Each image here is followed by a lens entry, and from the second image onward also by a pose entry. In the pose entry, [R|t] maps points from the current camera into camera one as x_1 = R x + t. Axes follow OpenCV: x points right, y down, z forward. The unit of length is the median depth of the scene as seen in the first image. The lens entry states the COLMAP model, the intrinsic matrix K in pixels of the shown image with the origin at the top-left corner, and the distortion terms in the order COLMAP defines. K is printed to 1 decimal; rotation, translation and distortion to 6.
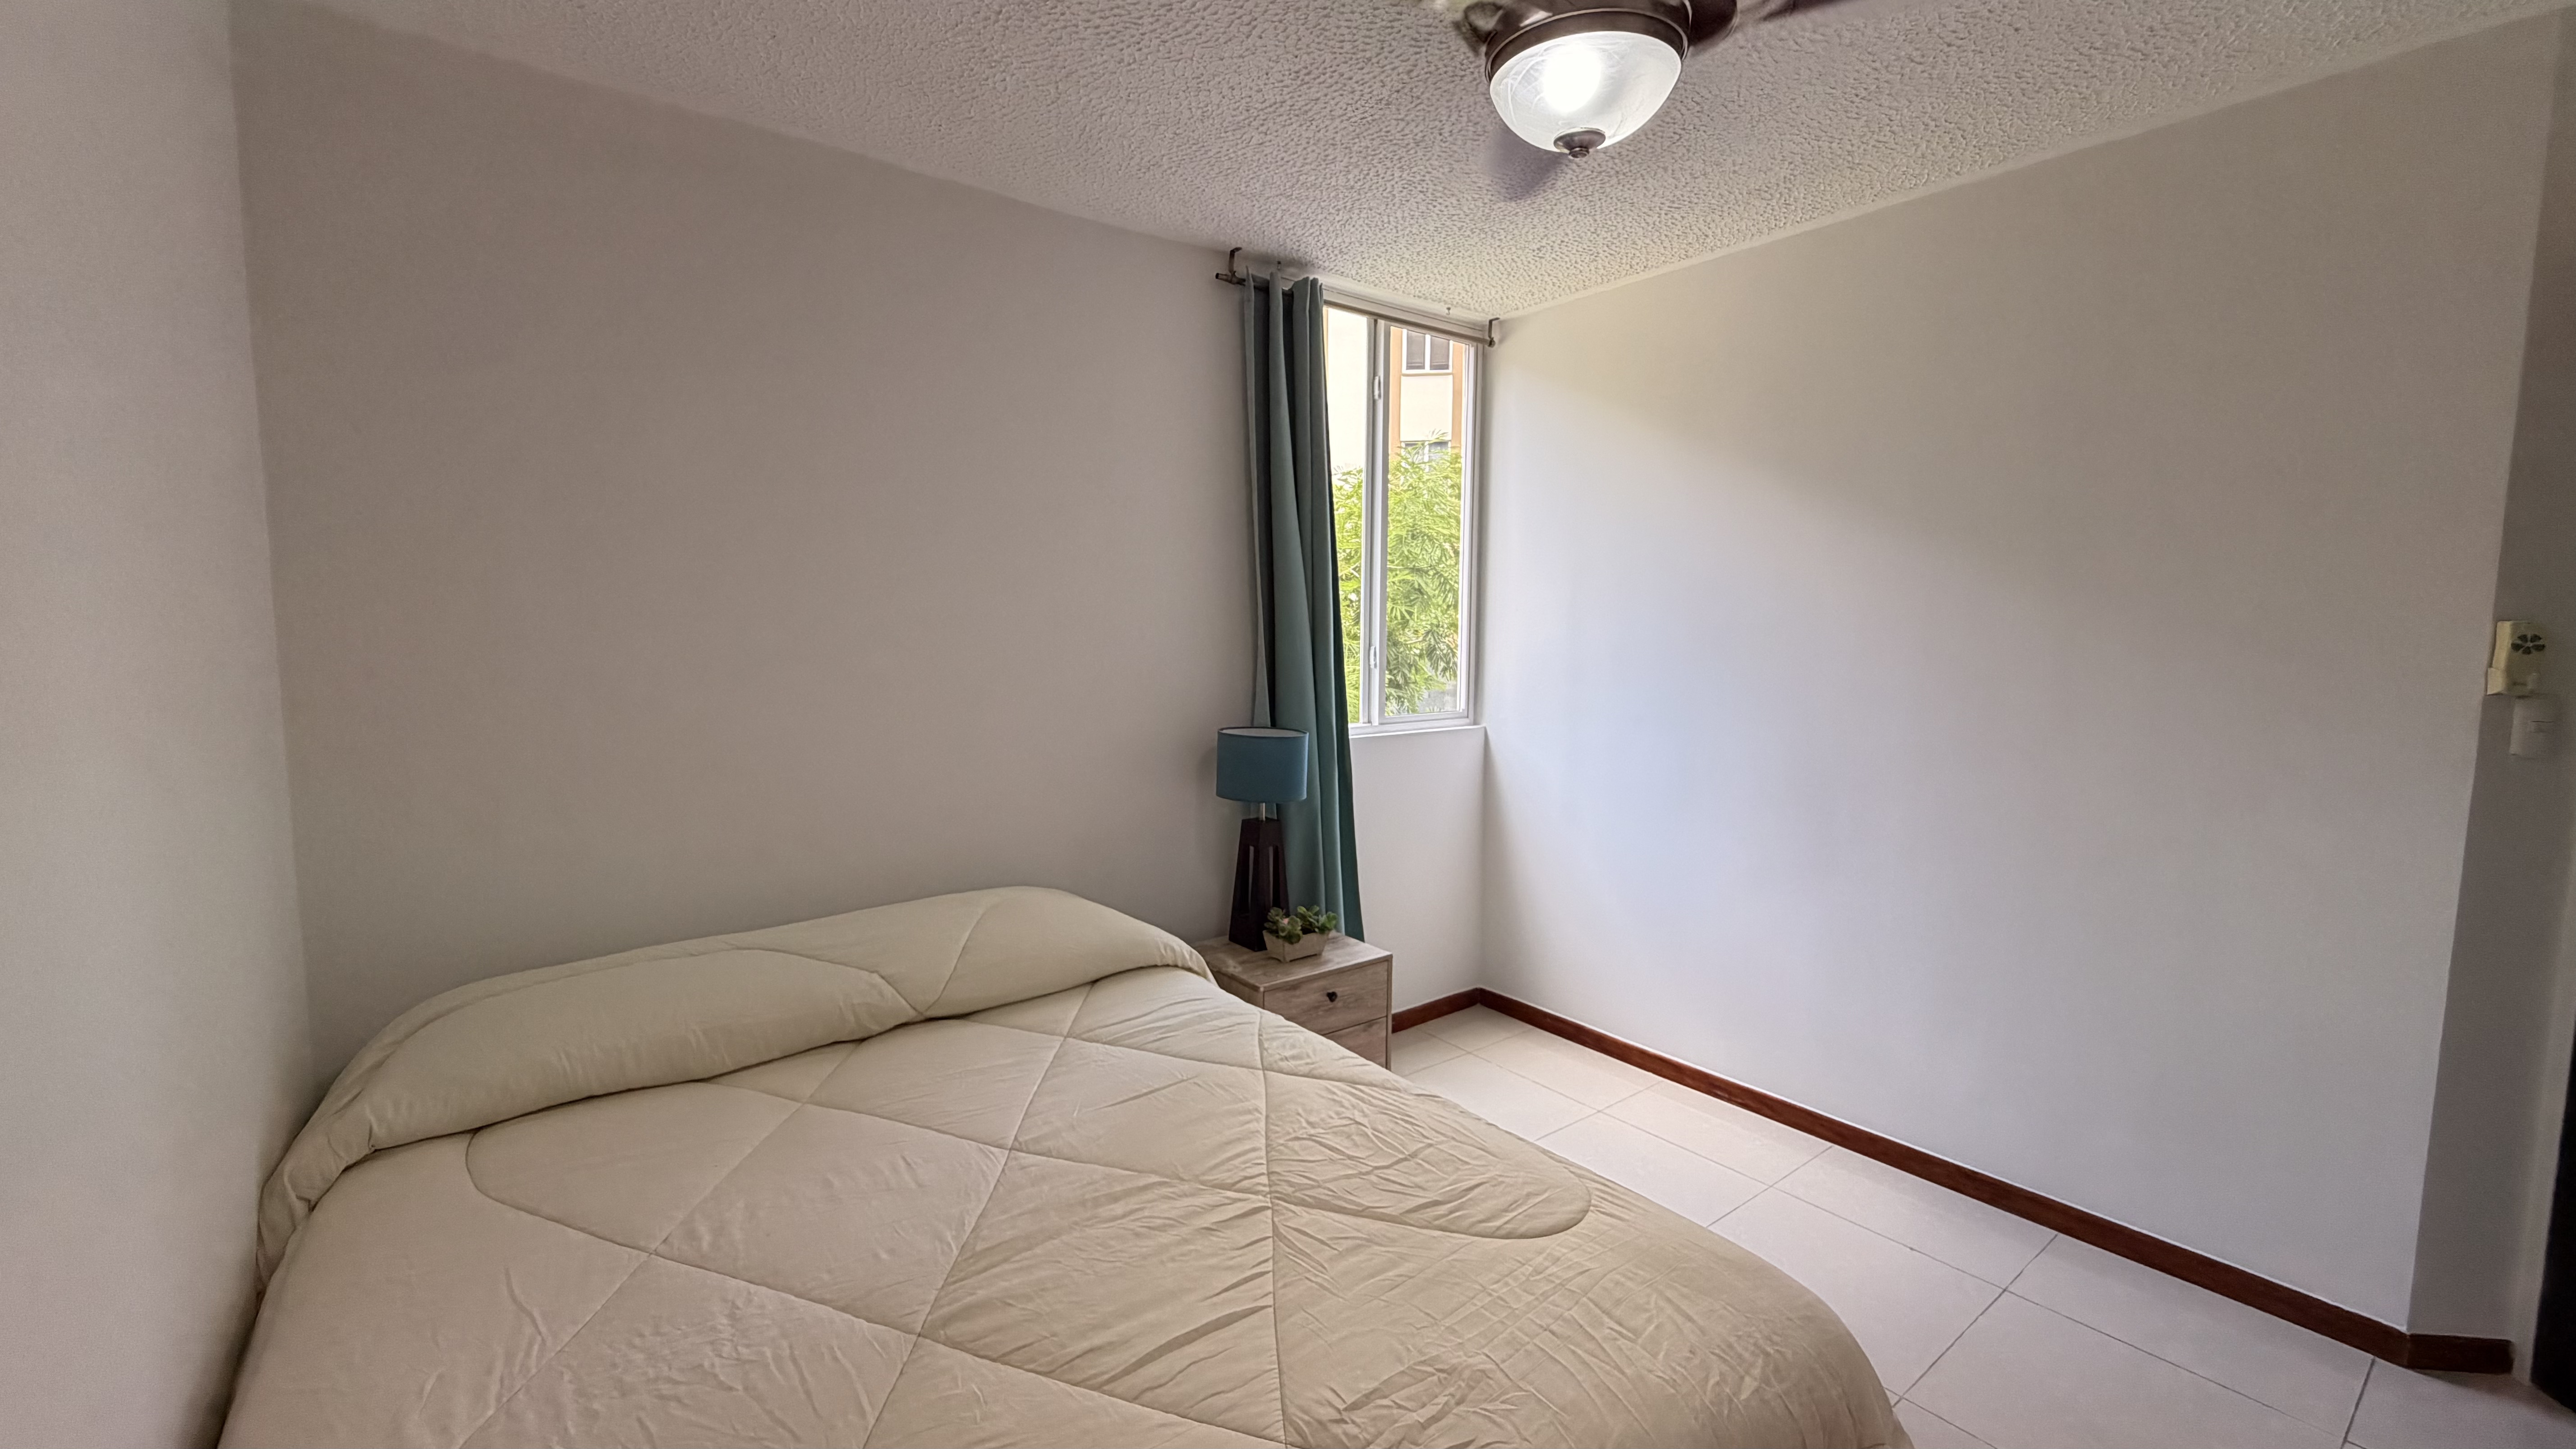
lens RADIAL K [[1028.7, 0, 1285.7], [0, 1028.7, 718.0], [0, 0, 1]] dist [0.000507, 0.000072]
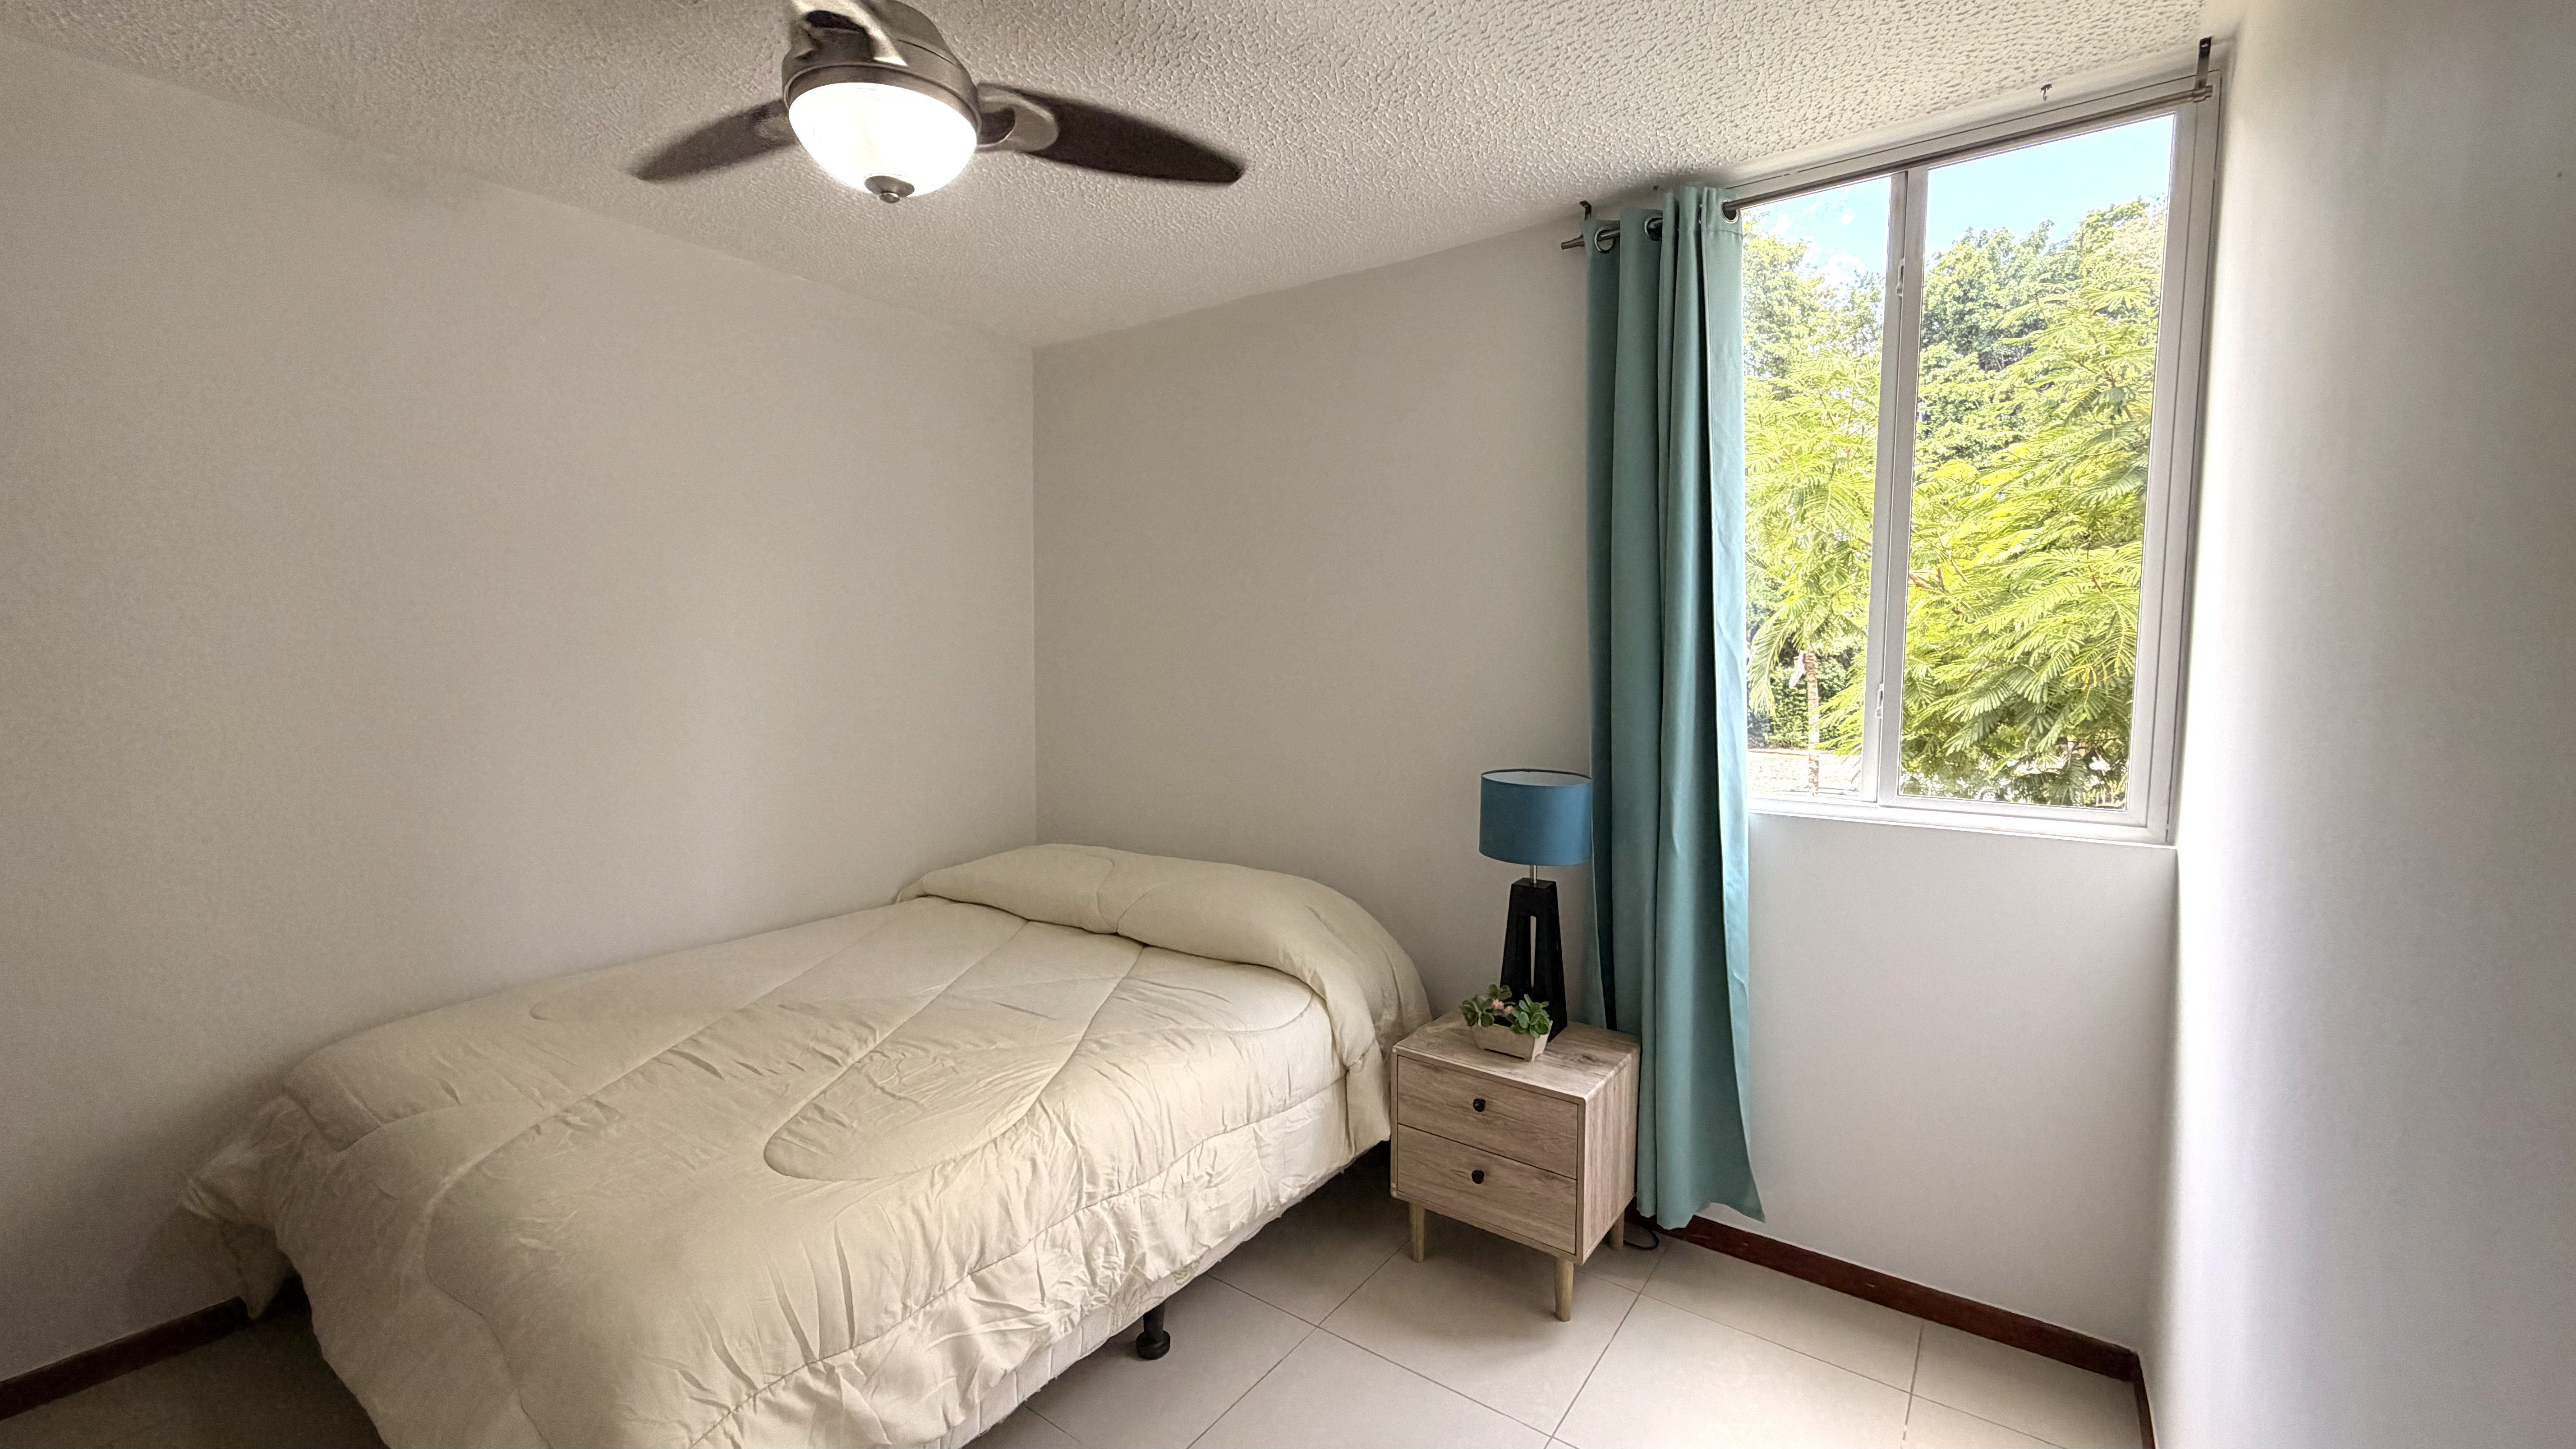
lens RADIAL K [[1028.7, 0, 1286.2], [0, 1028.7, 734.4], [0, 0, 1]] dist [0.000507, 0.000072]
pose [[0.291682, 0.073800, -0.953664, 0.997145], [-0.092944, 0.994488, 0.048532, -0.061112], [0.951989, 0.074481, 0.296933, 0.776572]]
